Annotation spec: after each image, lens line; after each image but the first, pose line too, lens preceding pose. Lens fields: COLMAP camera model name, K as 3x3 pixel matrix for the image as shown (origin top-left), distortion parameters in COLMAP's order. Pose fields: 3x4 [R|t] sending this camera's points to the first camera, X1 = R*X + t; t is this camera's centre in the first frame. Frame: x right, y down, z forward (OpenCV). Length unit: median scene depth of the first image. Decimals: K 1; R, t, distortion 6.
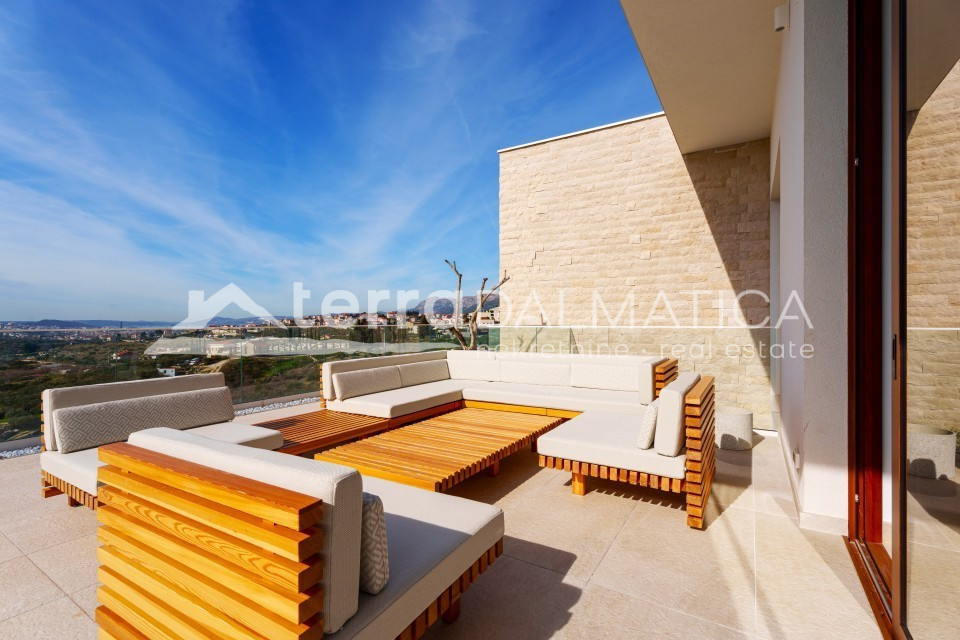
lens RADIAL K [[442.1, 0, 478.2], [0, 442.1, 318.5], [0, 0, 1]] dist [-0.001233, -0.000258]
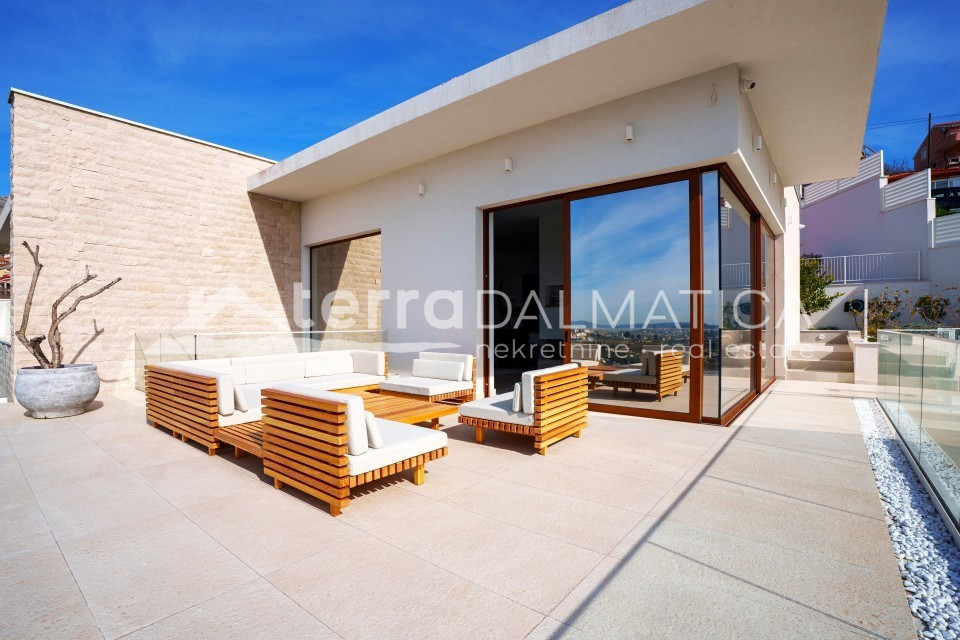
lens RADIAL K [[442.1, 0, 477.5], [0, 442.1, 321.7], [0, 0, 1]] dist [-0.001233, -0.000258]
pose [[0.127360, 0.003599, 0.991850, -0.647959], [-0.001201, 0.999993, -0.003474, -0.005193], [-0.991856, -0.000748, 0.127364, 0.199965]]
